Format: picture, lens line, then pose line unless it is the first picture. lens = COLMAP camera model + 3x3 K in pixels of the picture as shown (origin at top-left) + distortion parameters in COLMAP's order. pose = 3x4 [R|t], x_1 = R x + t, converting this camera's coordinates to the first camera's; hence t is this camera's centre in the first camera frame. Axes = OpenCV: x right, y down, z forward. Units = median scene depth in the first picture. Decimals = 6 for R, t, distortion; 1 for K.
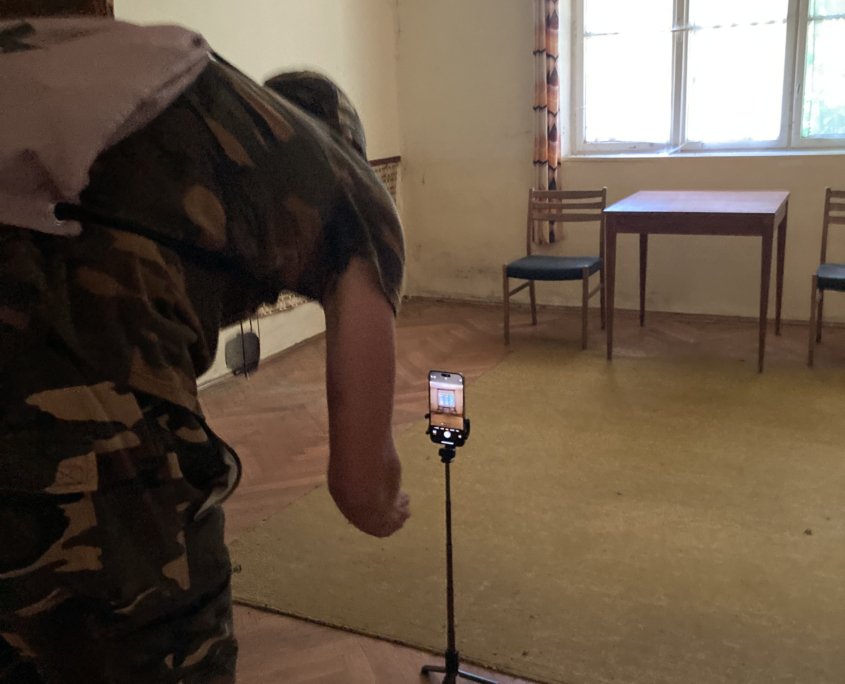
lens RADIAL K [[908.3, 0, 437.7], [0, 908.3, 353.8], [0, 0, 1]] dist [0.122949, -0.299018]
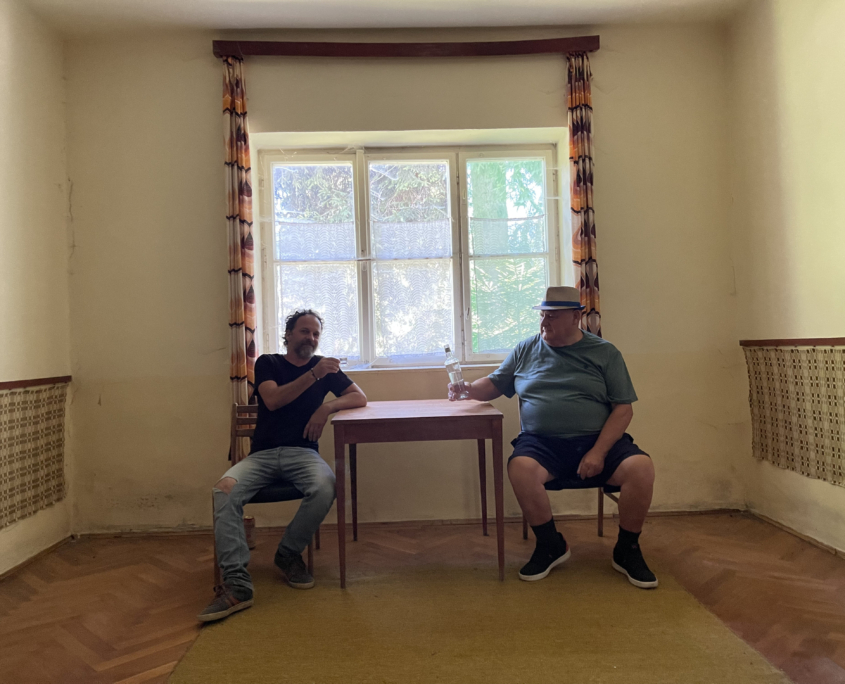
lens RADIAL K [[673.8, 0, 420.0], [0, 673.8, 339.7], [0, 0, 1]] dist [0.071215, -0.078423]
pose [[0.894597, 0.011904, 0.446714, -0.039014], [0.117537, 0.958180, -0.260915, -0.039975], [-0.431139, 0.285919, 0.855786, 0.304733]]
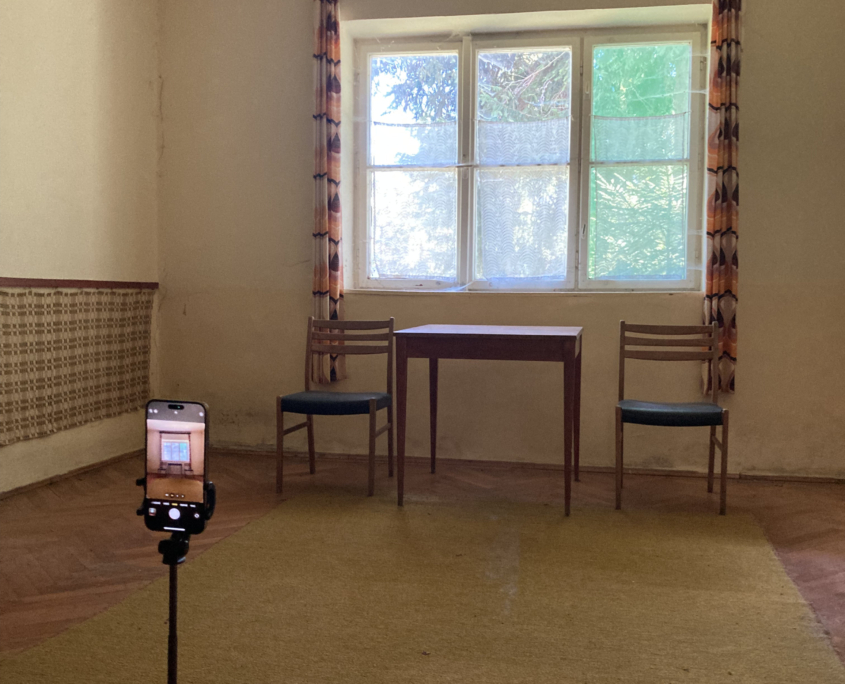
lens RADIAL K [[908.3, 0, 437.7], [0, 908.3, 353.8], [0, 0, 1]] dist [0.122949, -0.299018]
pose [[0.970004, 0.033966, 0.240706, 0.010523], [0.017568, 0.977806, -0.208774, 0.041537], [-0.242455, 0.206740, 0.947879, 0.138190]]
